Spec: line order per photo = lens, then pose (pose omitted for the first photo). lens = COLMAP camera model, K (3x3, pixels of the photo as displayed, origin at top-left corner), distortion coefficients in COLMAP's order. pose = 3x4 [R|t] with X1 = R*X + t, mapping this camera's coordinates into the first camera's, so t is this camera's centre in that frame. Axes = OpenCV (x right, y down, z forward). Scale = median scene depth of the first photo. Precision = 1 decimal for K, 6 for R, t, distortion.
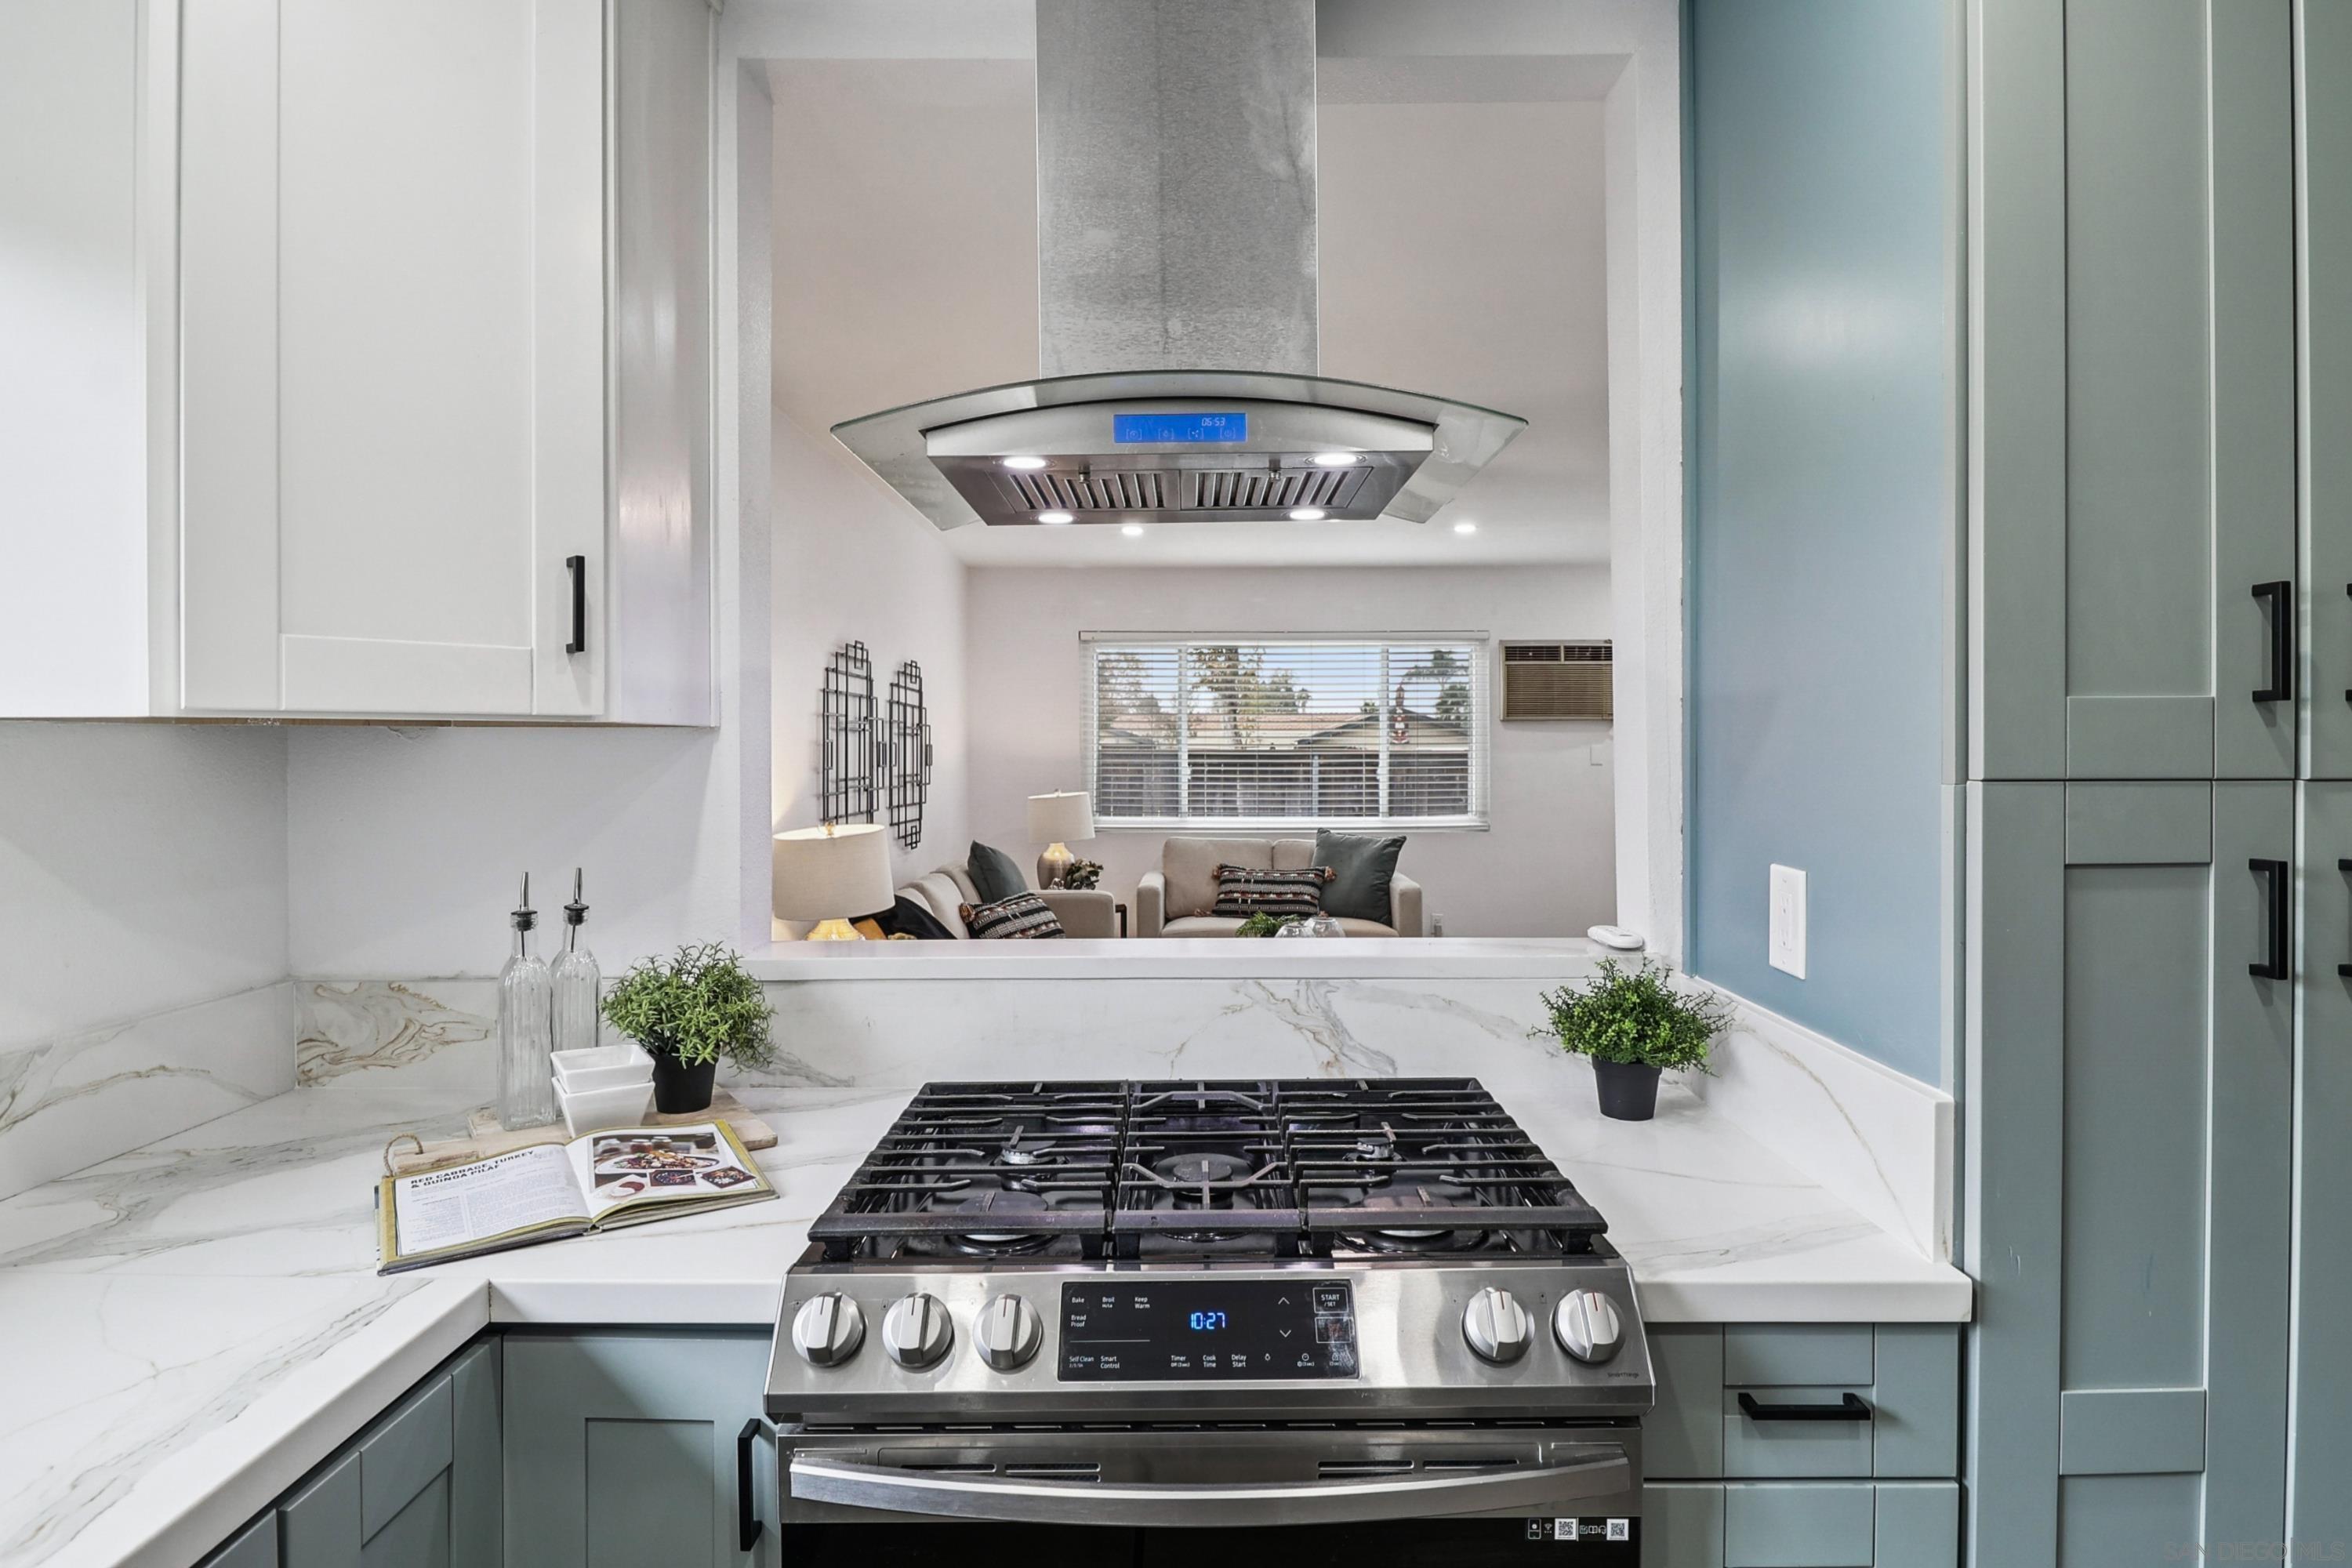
lens RADIAL K [[1231.6, 0, 1179.7], [0, 1231.6, 762.7], [0, 0, 1]] dist [0.003833, -0.013143]
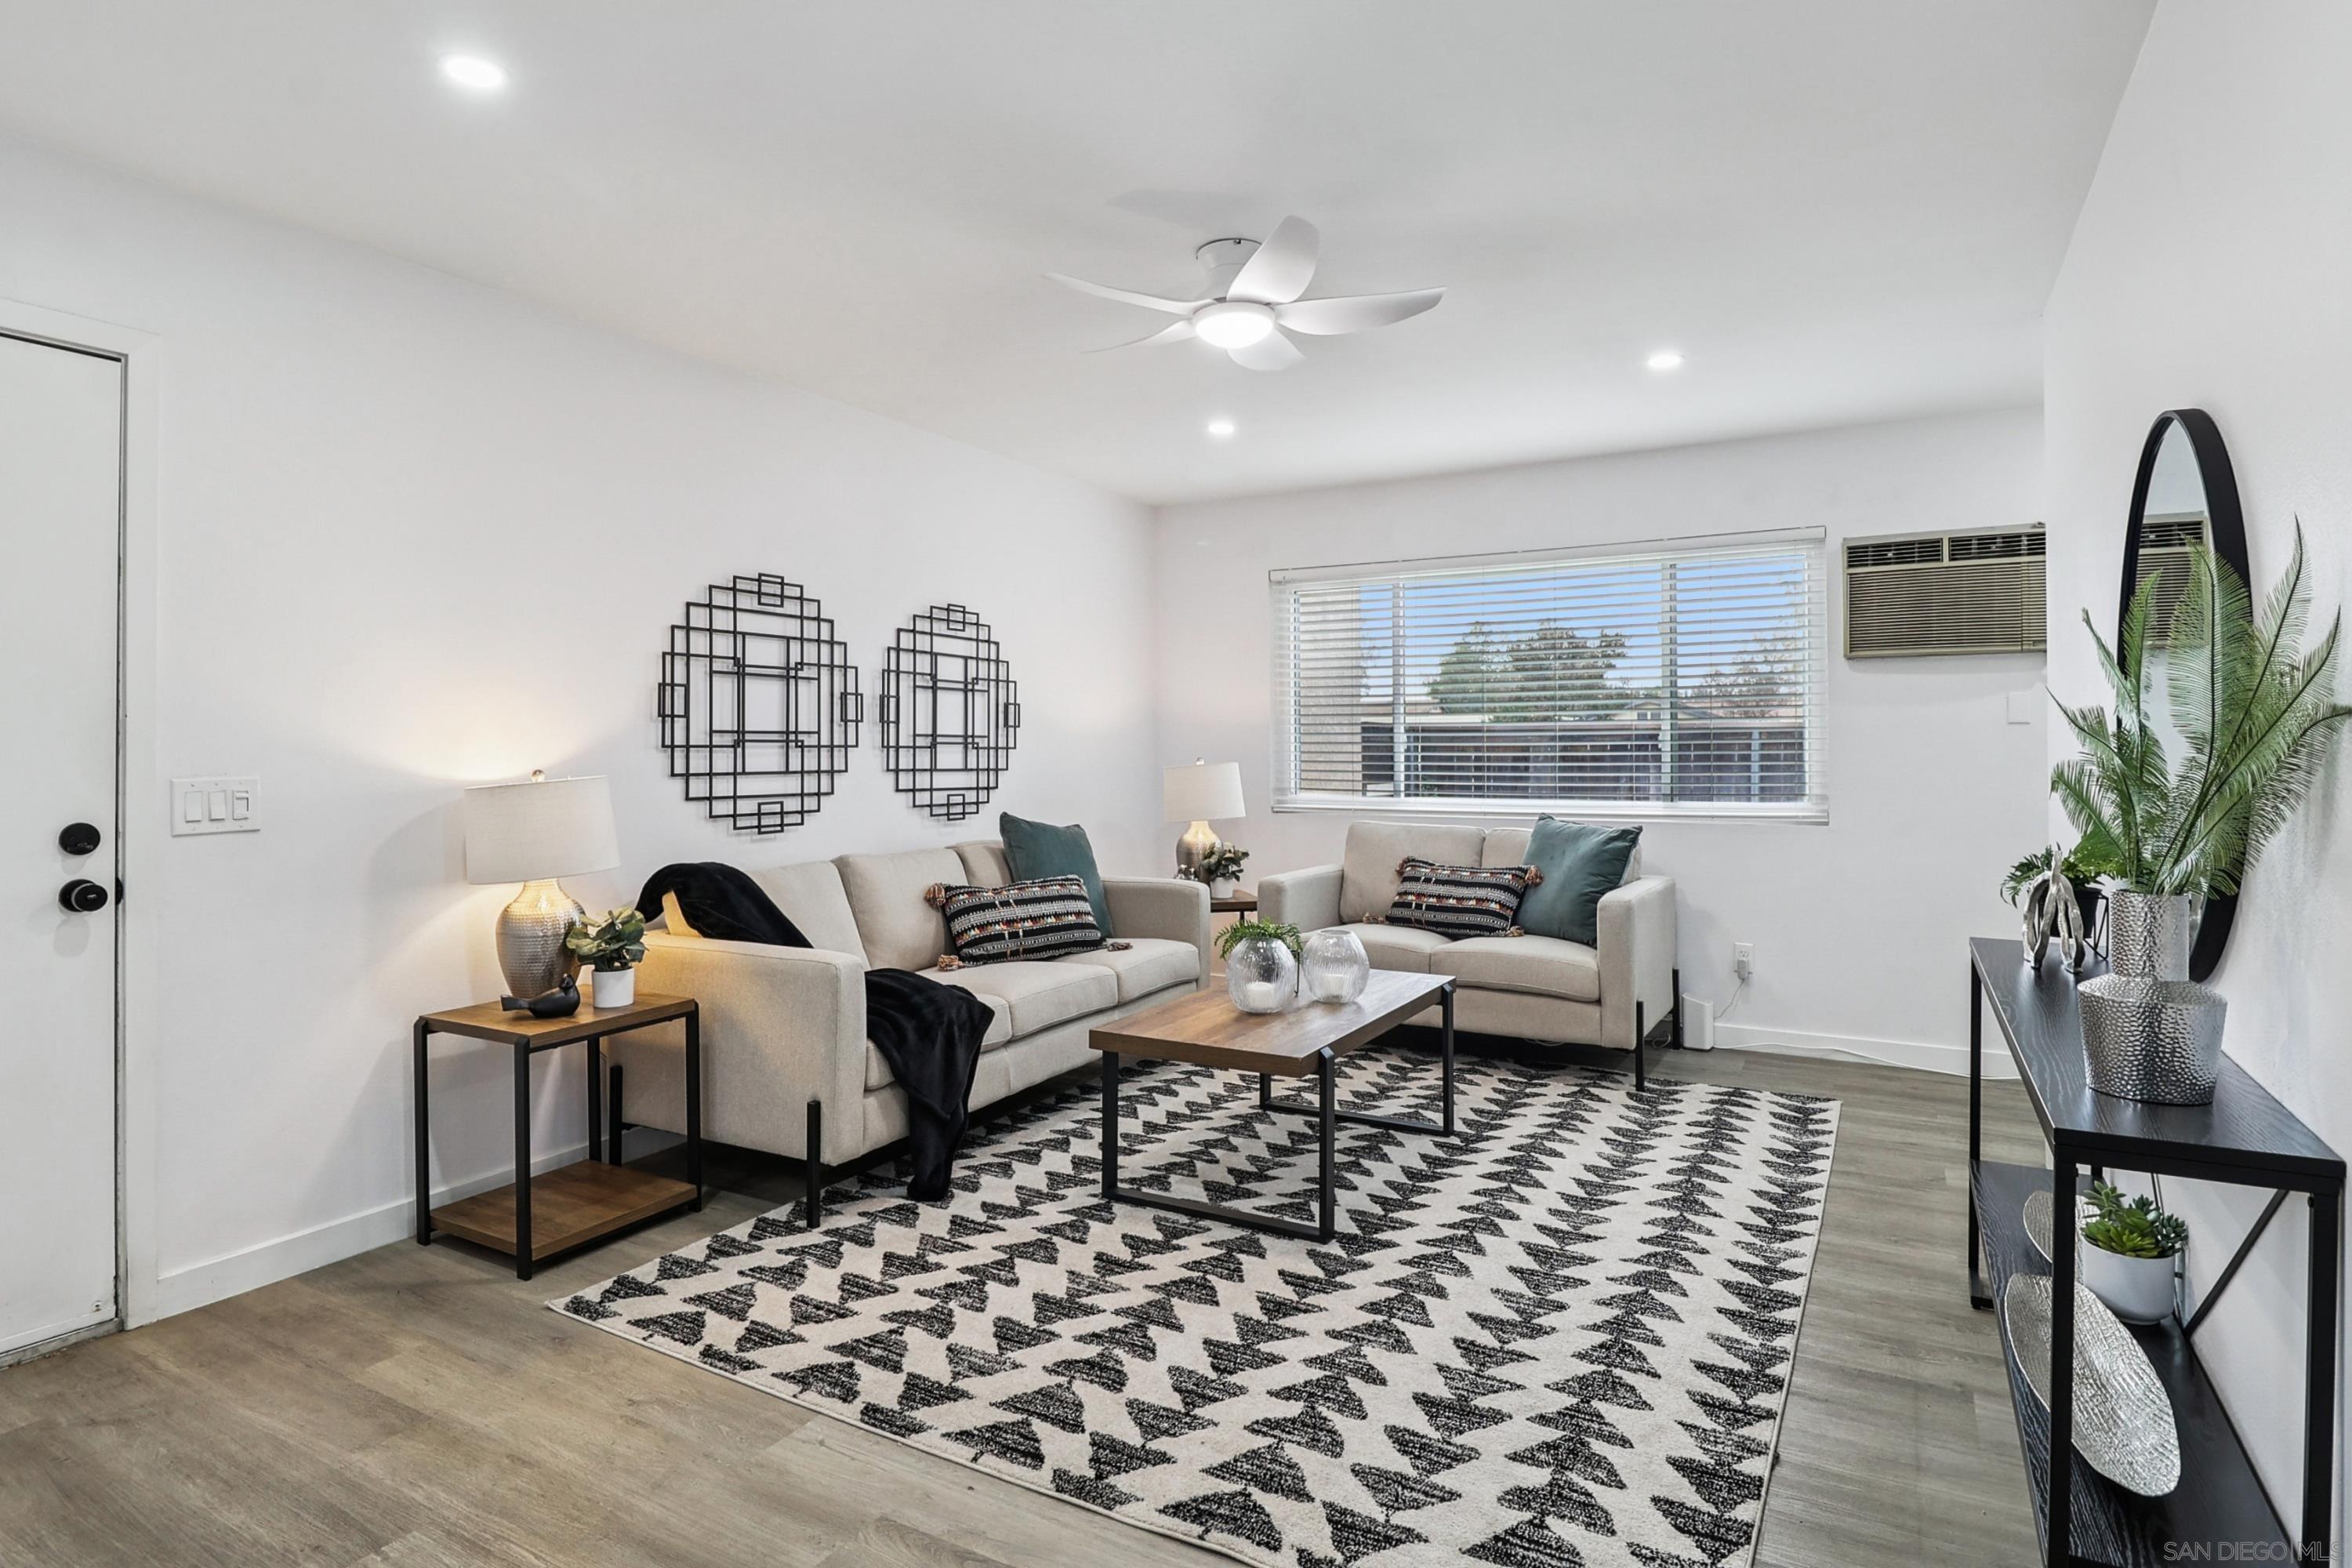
lens RADIAL K [[1231.6, 0, 1179.7], [0, 1231.6, 762.7], [0, 0, 1]] dist [0.003833, -0.013143]
pose [[0.875221, 0.001973, -0.483720, 0.287495], [-0.000469, 0.999995, 0.003230, 0.021238], [0.483724, -0.002600, 0.875217, 0.260974]]
